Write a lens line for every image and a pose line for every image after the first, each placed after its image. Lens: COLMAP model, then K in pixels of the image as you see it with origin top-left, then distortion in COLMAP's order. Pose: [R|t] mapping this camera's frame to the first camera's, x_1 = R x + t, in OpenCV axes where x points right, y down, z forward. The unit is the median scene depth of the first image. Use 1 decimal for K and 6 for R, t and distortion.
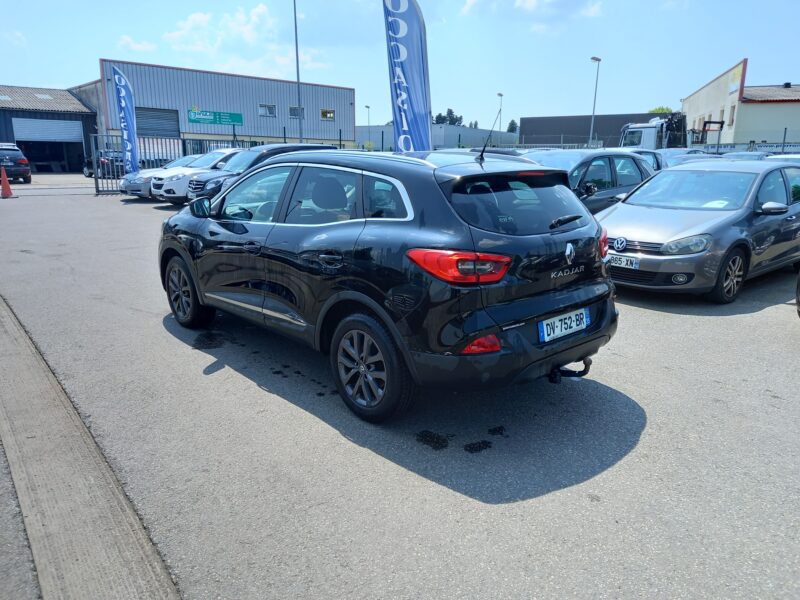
lens RADIAL K [[585.7, 0, 404.9], [0, 585.7, 288.8], [0, 0, 1]] dist [0.091252, -0.090972]
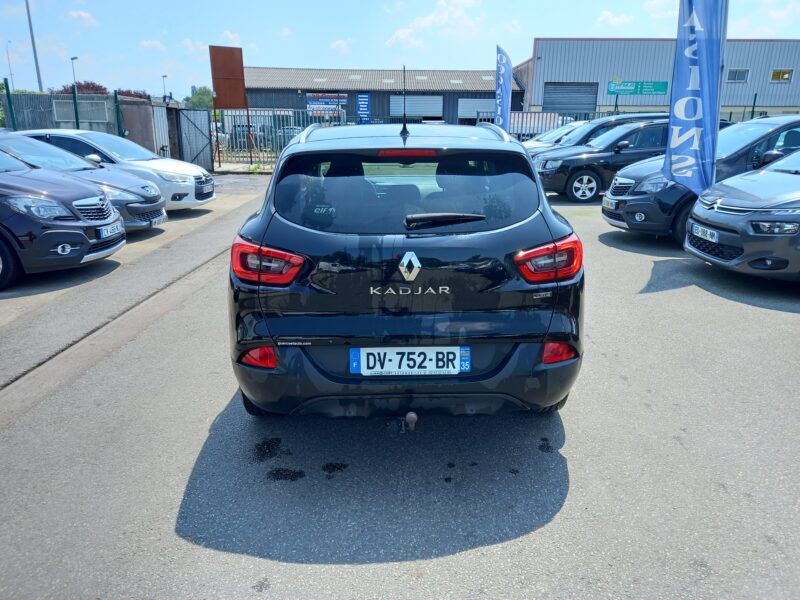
lens RADIAL K [[585.7, 0, 404.9], [0, 585.7, 288.8], [0, 0, 1]] dist [0.091252, -0.090972]
pose [[0.754976, 0.169818, -0.633382, 0.533086], [-0.142635, 0.985287, 0.094151, -0.071739], [0.640052, 0.019261, 0.768090, 0.321224]]
